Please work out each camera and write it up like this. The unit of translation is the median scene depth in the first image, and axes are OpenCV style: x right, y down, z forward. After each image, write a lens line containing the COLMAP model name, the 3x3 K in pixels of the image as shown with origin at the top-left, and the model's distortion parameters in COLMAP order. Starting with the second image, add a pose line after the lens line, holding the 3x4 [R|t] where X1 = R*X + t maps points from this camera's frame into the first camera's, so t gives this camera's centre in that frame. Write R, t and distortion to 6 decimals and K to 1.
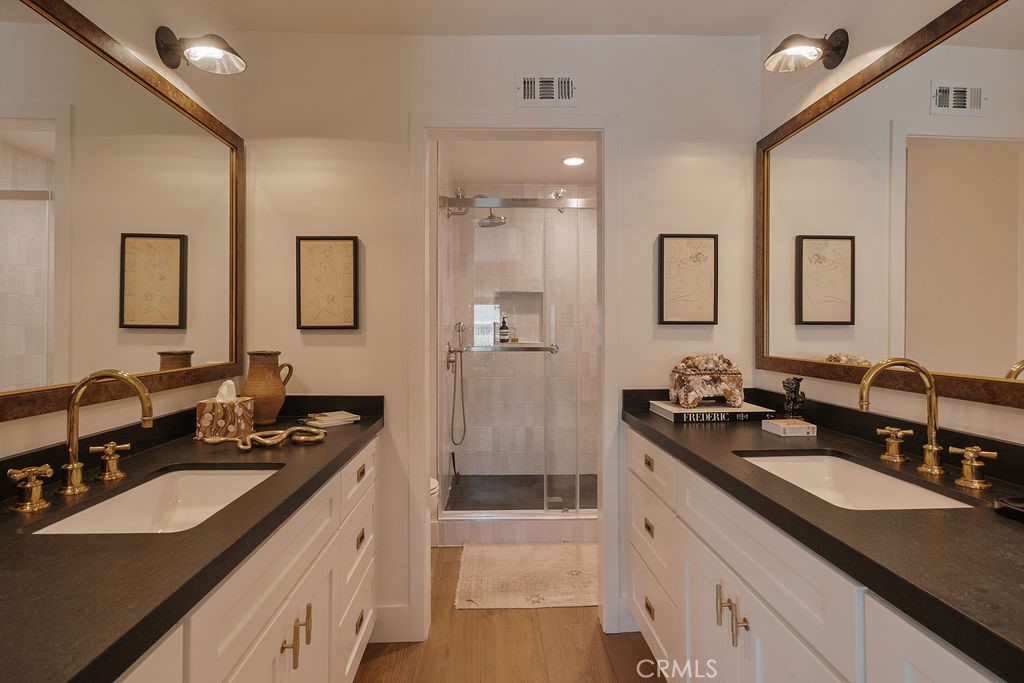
lens RADIAL K [[546.6, 0, 512.0], [0, 546.6, 335.7], [0, 0, 1]] dist [-0.003129, 0.004370]
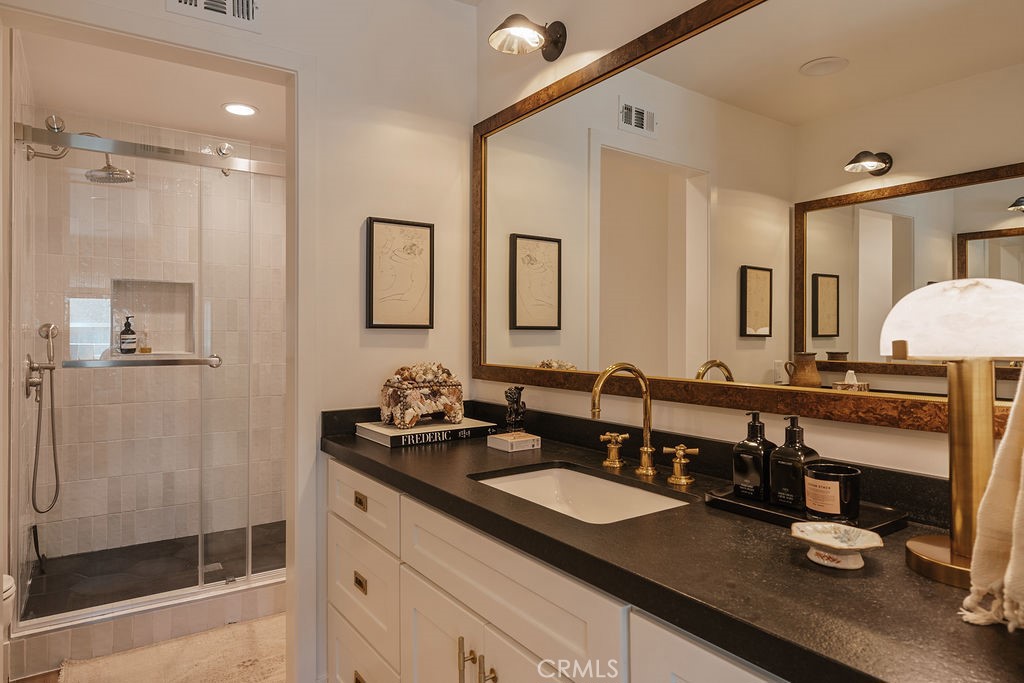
lens RADIAL K [[632.7, 0, 510.4], [0, 632.7, 338.0], [0, 0, 1]] dist [0.003633, 0.004224]
pose [[0.839568, -0.001825, 0.543251, -0.064552], [0.005715, 0.999969, -0.005473, 0.000336], [-0.543224, 0.007700, 0.839552, 0.098013]]
